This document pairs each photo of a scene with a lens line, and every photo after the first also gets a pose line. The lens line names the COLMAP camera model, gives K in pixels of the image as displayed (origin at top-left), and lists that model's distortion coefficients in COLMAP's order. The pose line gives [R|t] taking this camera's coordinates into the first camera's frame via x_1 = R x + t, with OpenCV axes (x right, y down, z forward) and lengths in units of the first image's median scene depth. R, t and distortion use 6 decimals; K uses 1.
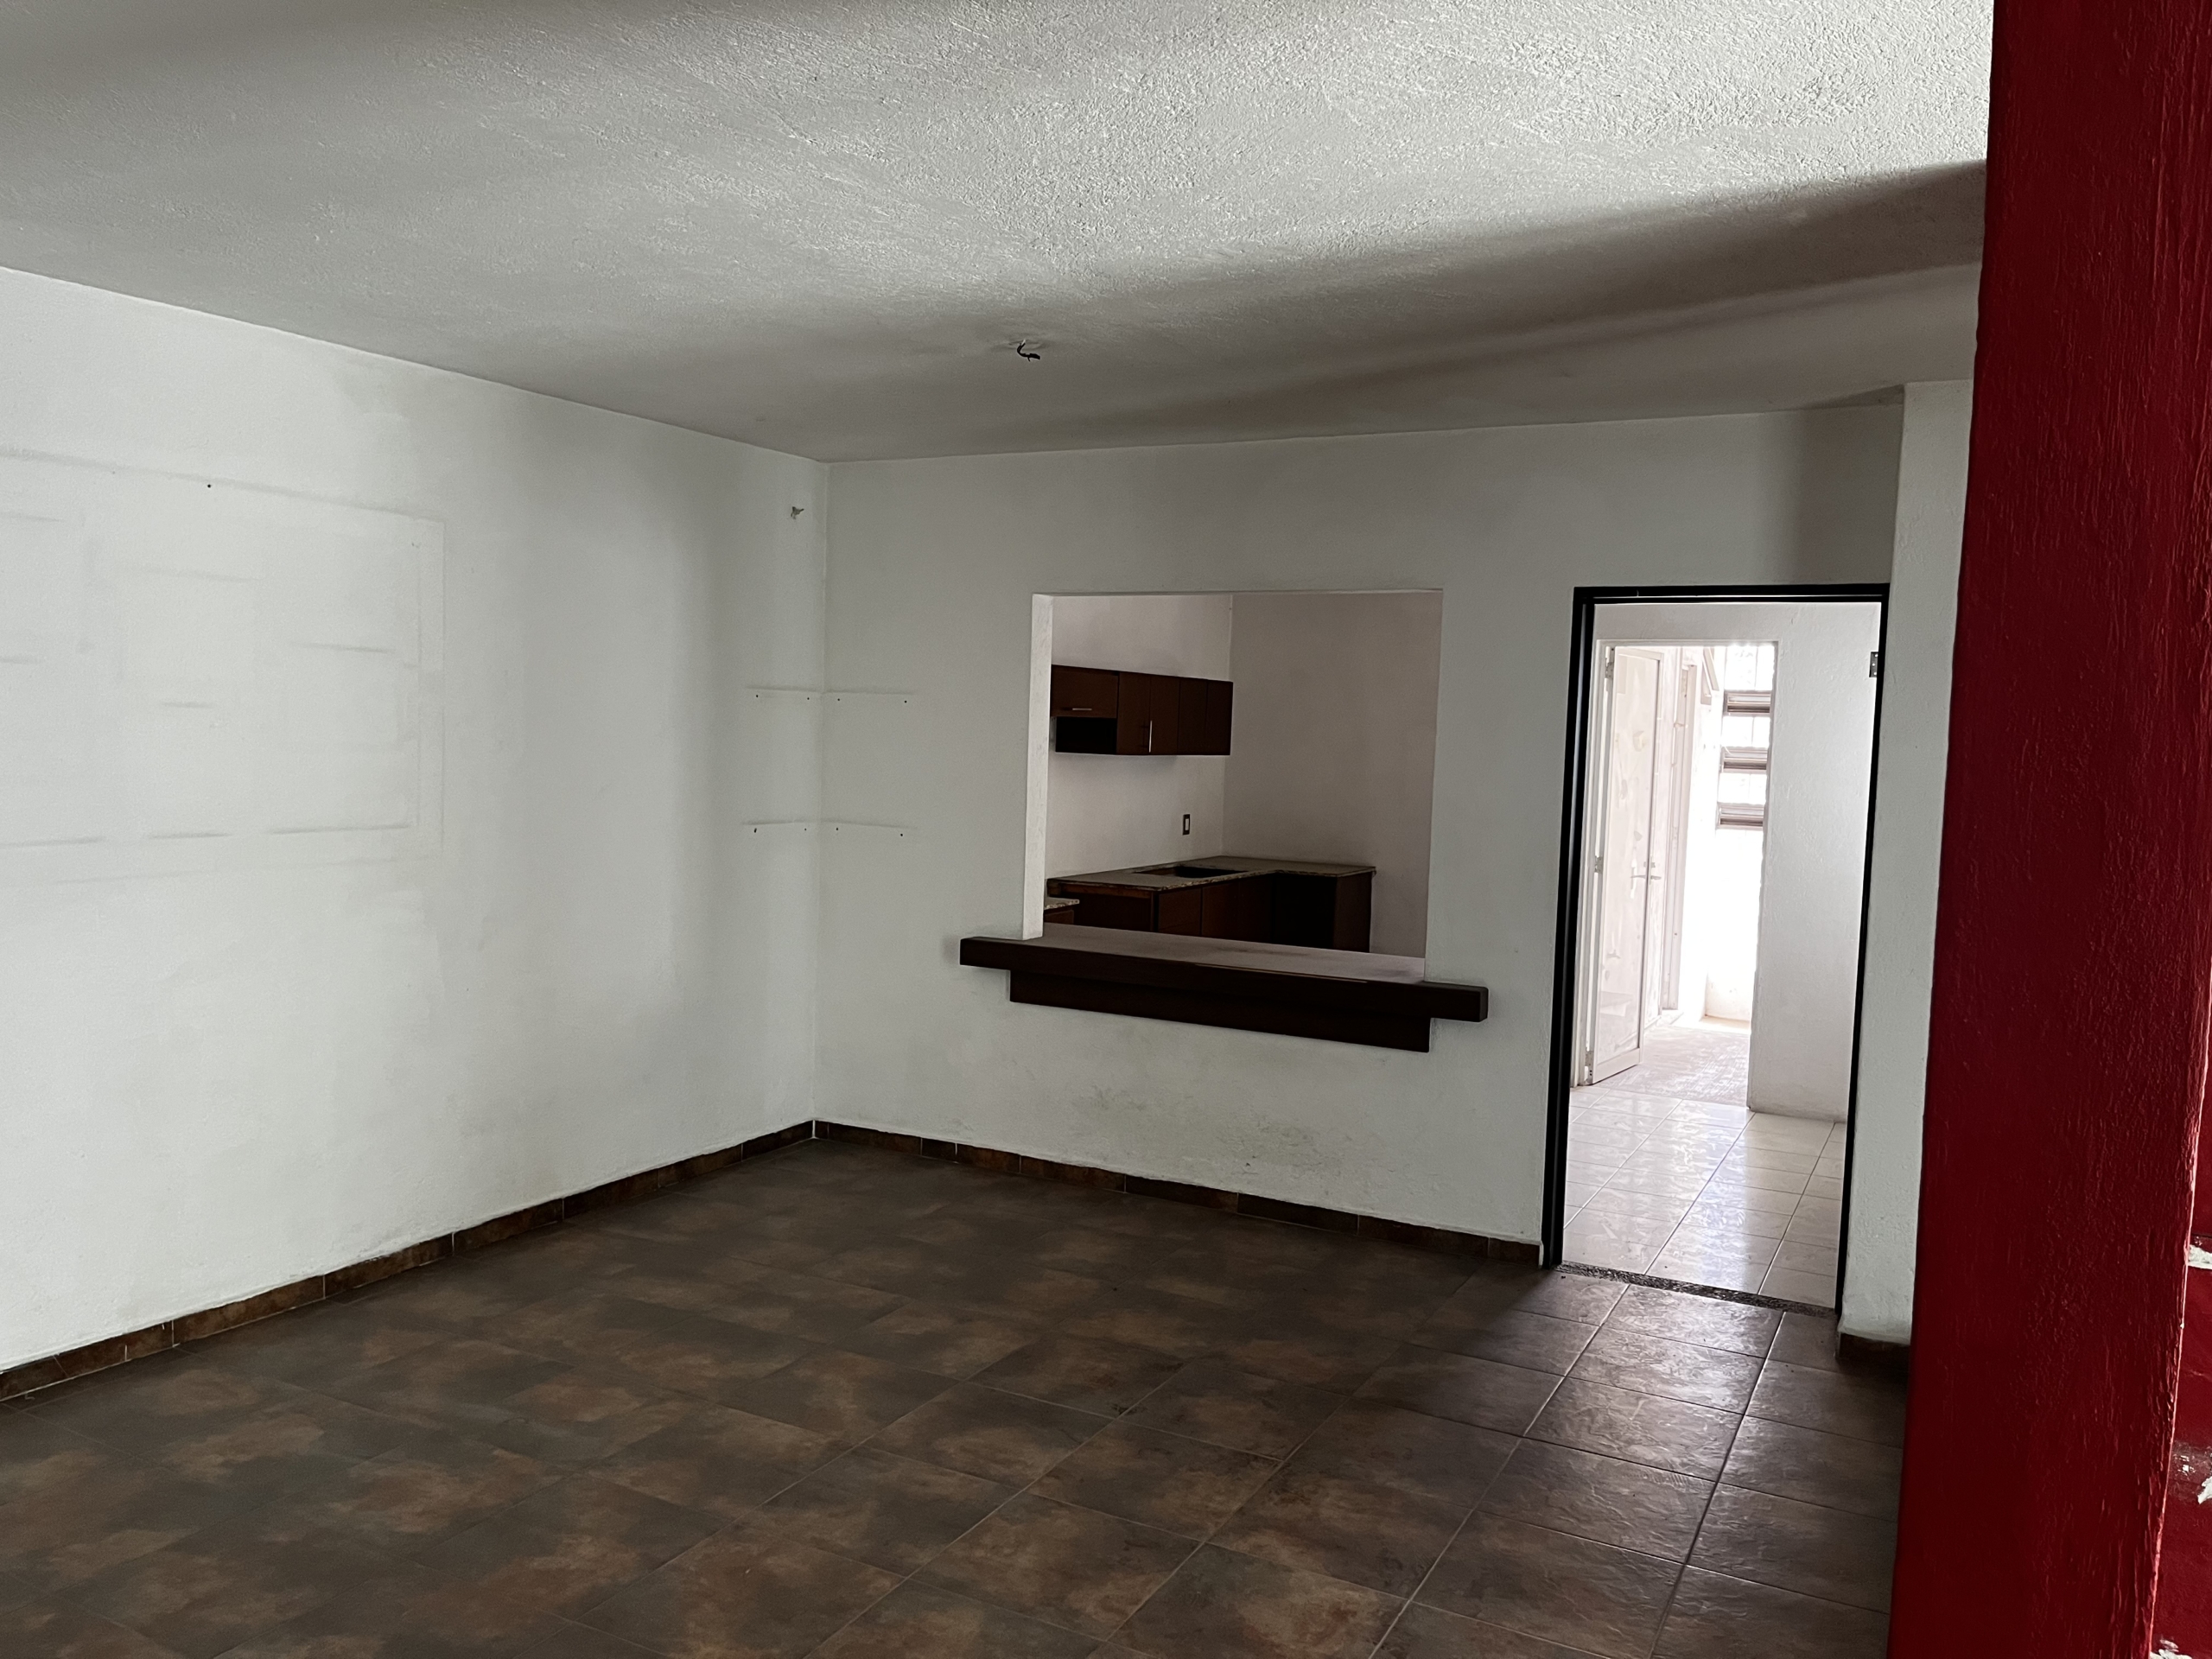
lens RADIAL K [[1675.7, 0, 1104.0], [0, 1675.7, 830.8], [0, 0, 1]] dist [0.013426, -0.000358]
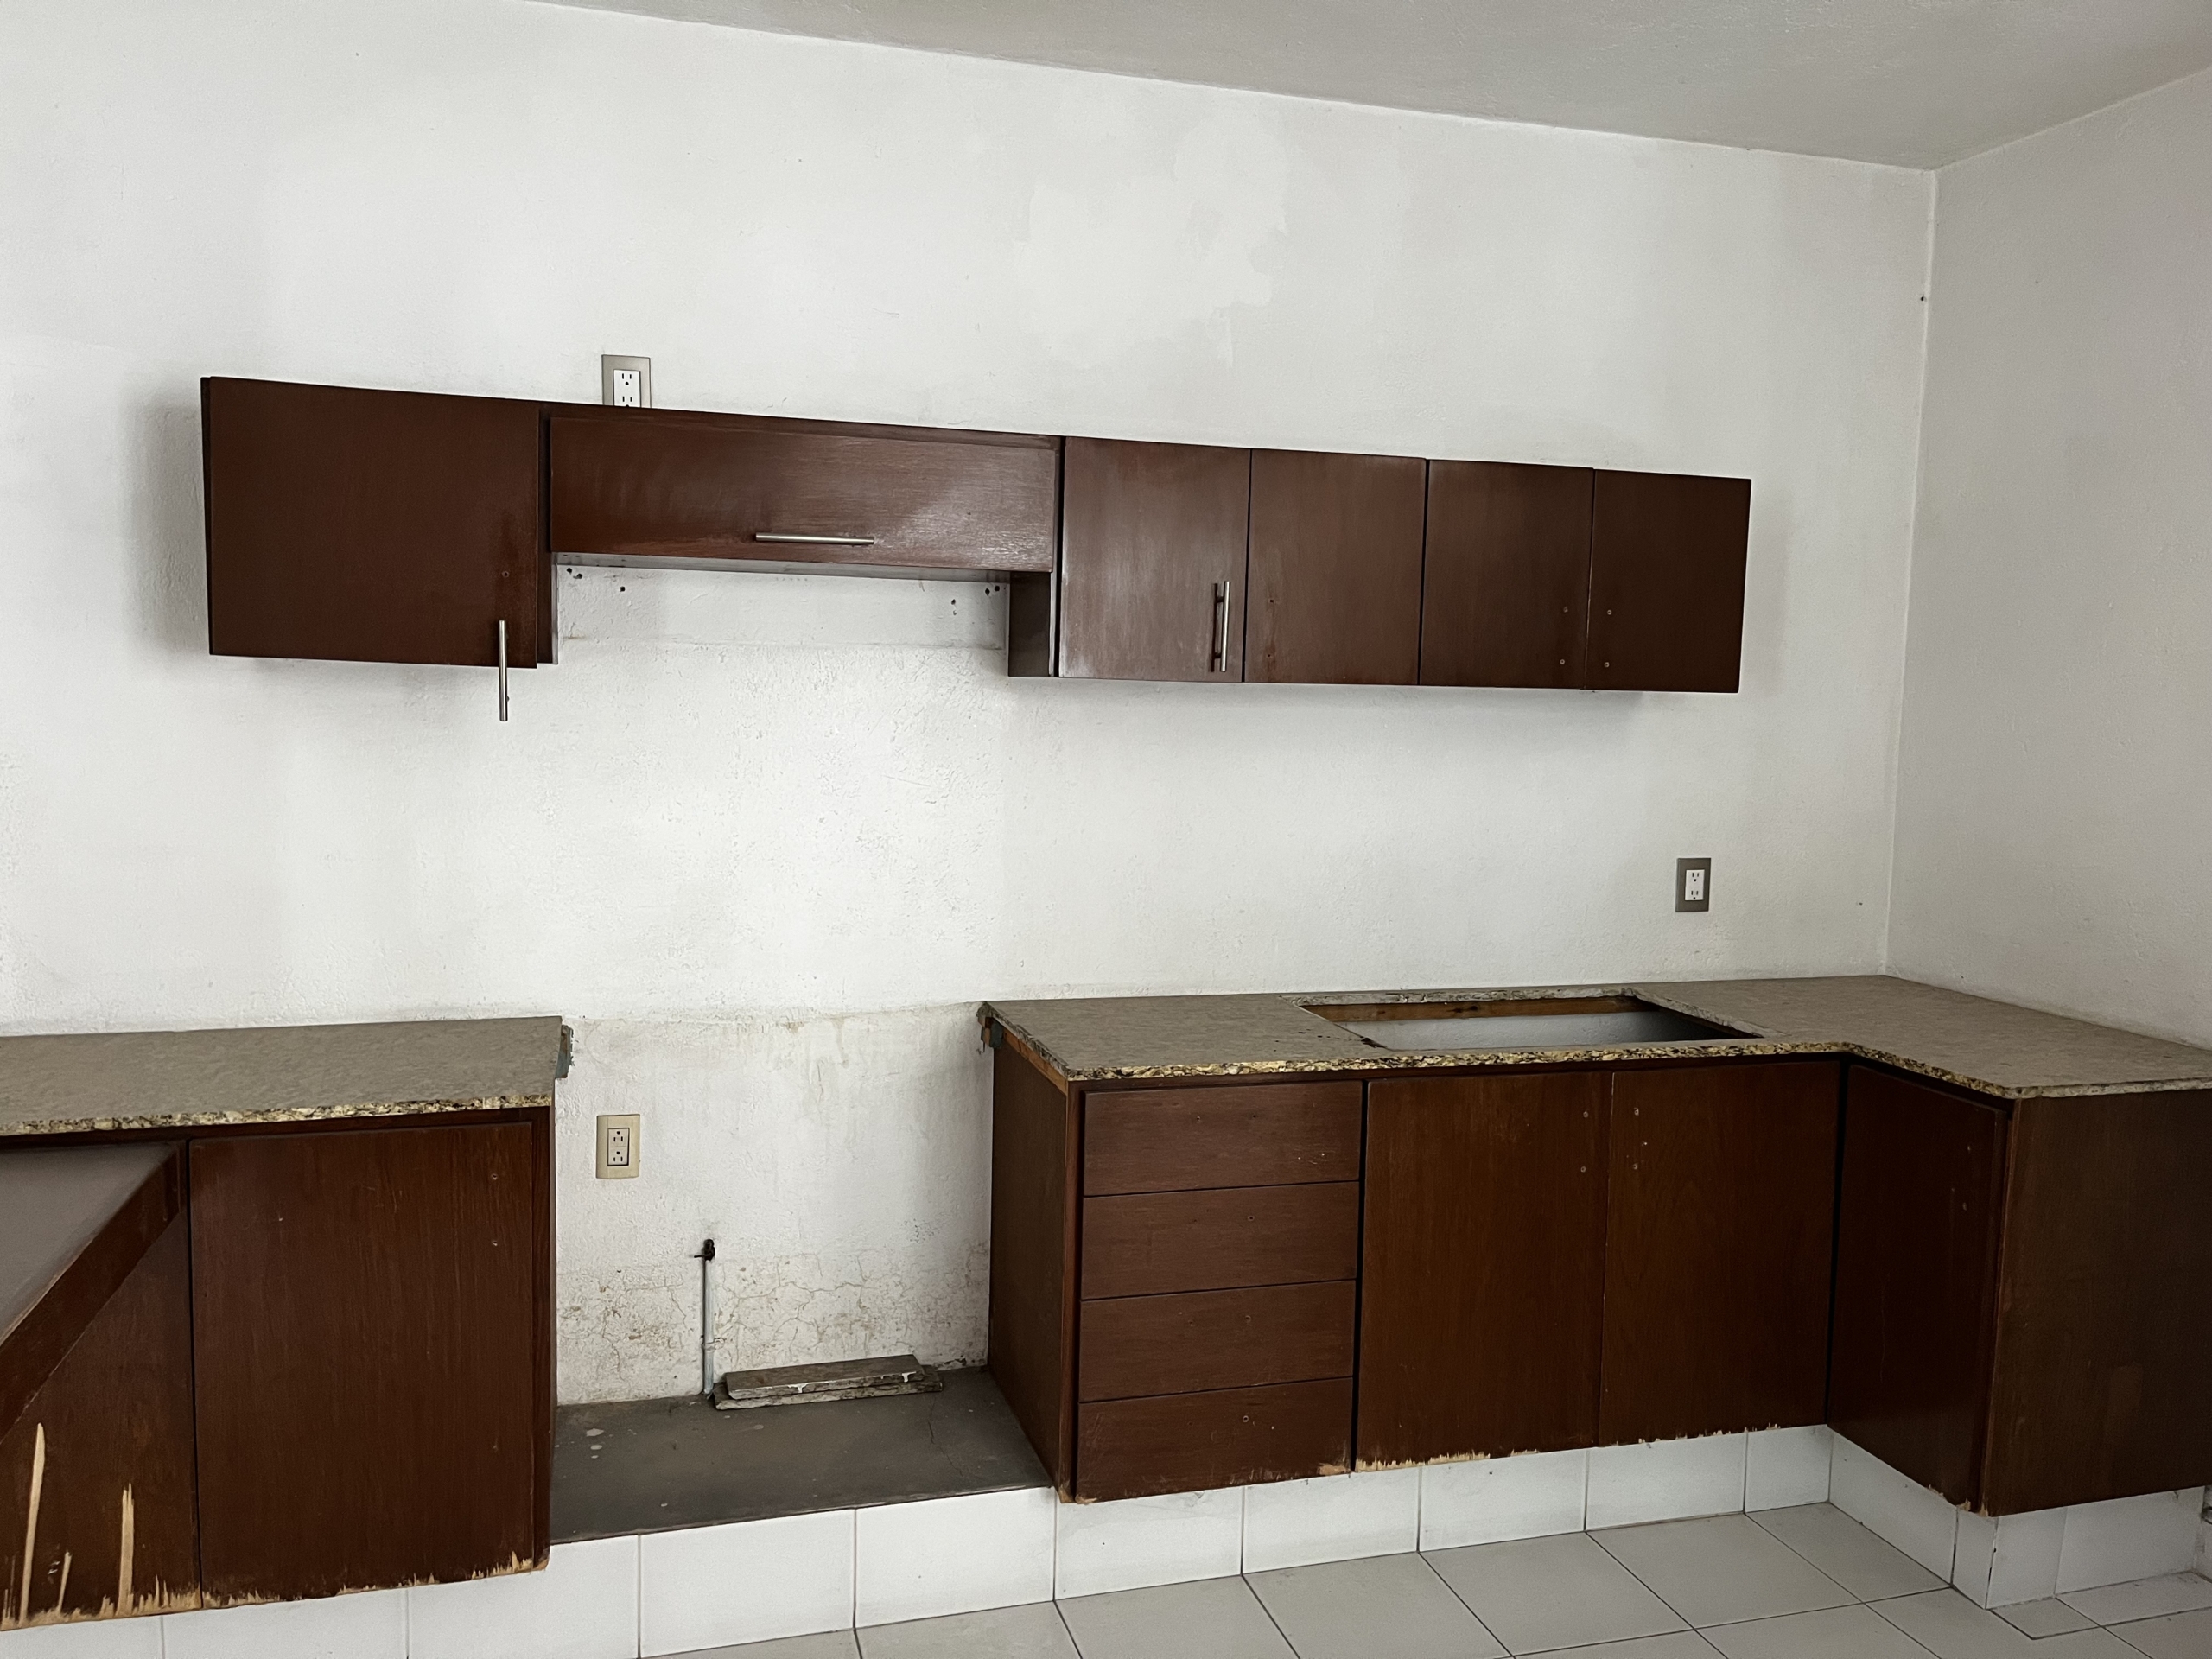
lens RADIAL K [[1675.7, 0, 1104.1], [0, 1675.7, 849.5], [0, 0, 1]] dist [0.013426, -0.000358]
pose [[0.696766, 0.045318, -0.715865, 0.318020], [-0.040788, 0.998891, 0.023536, -0.021454], [0.716138, 0.012799, 0.697841, 0.943444]]
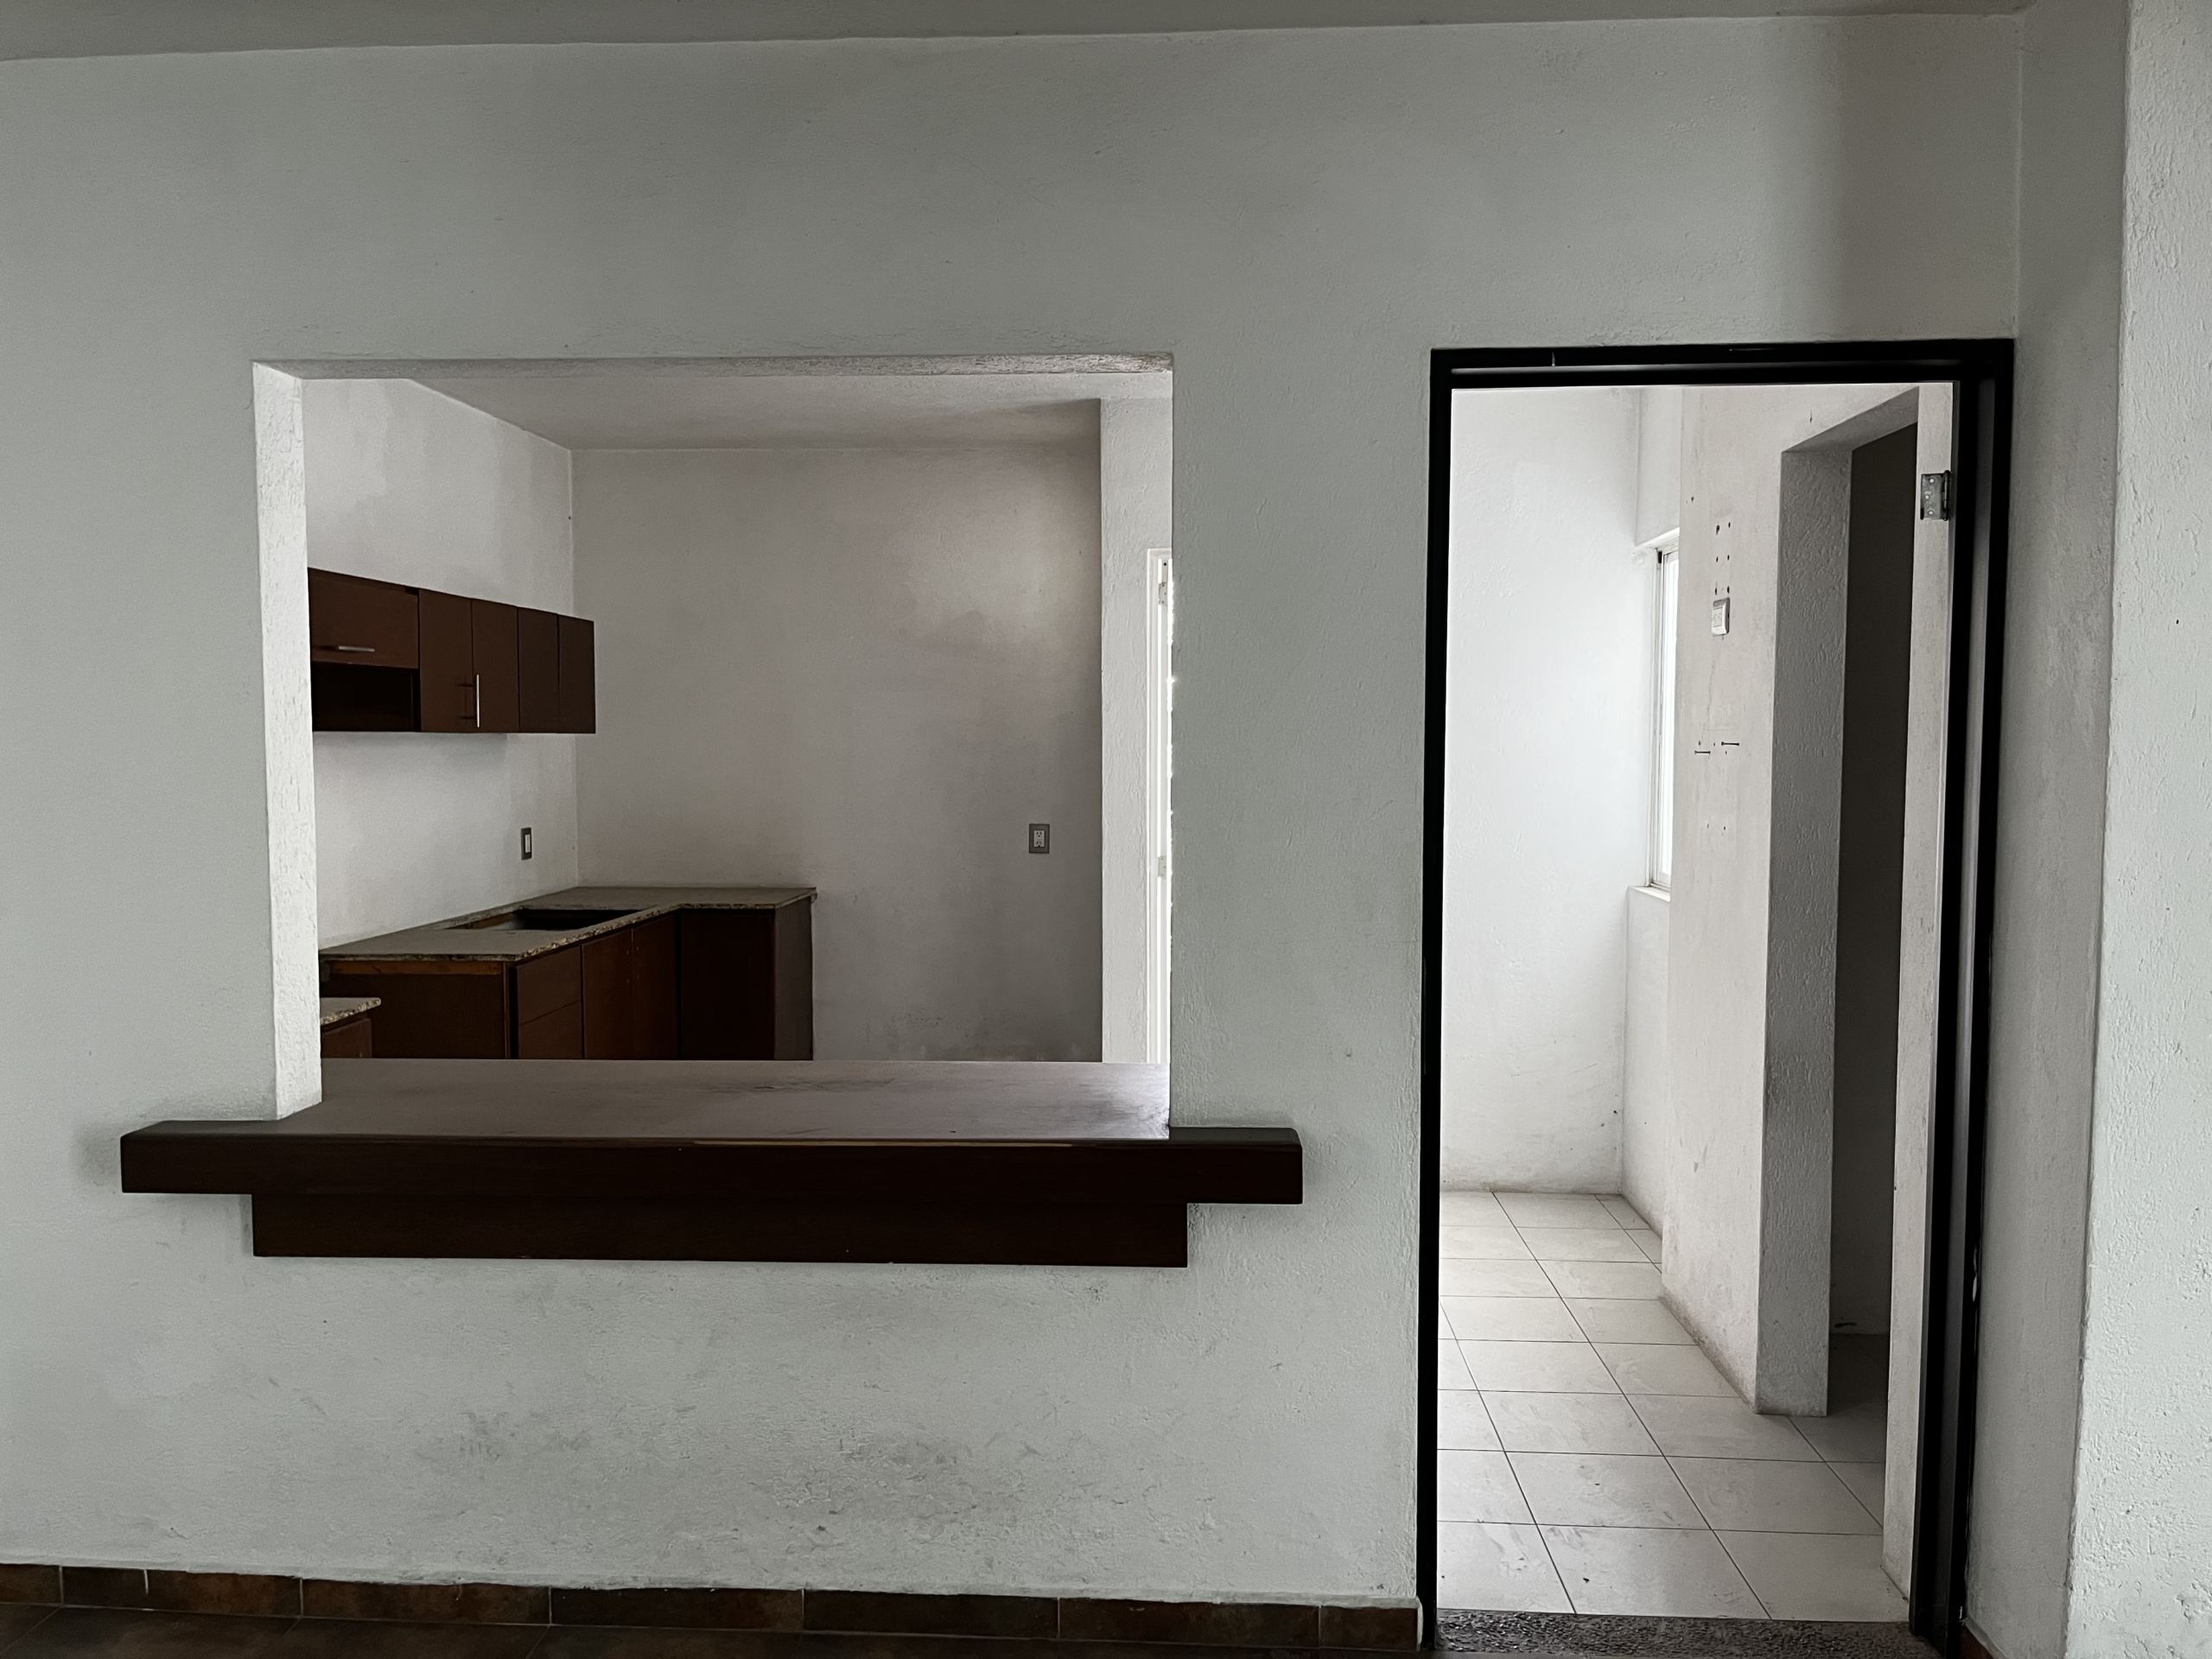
lens RADIAL K [[1675.7, 0, 1109.9], [0, 1675.7, 839.3], [0, 0, 1]] dist [0.013426, -0.000358]
pose [[0.906518, -0.057715, 0.418204, -0.029599], [0.055338, 0.998309, 0.017820, -0.007101], [-0.418525, 0.006988, 0.908179, 0.477787]]
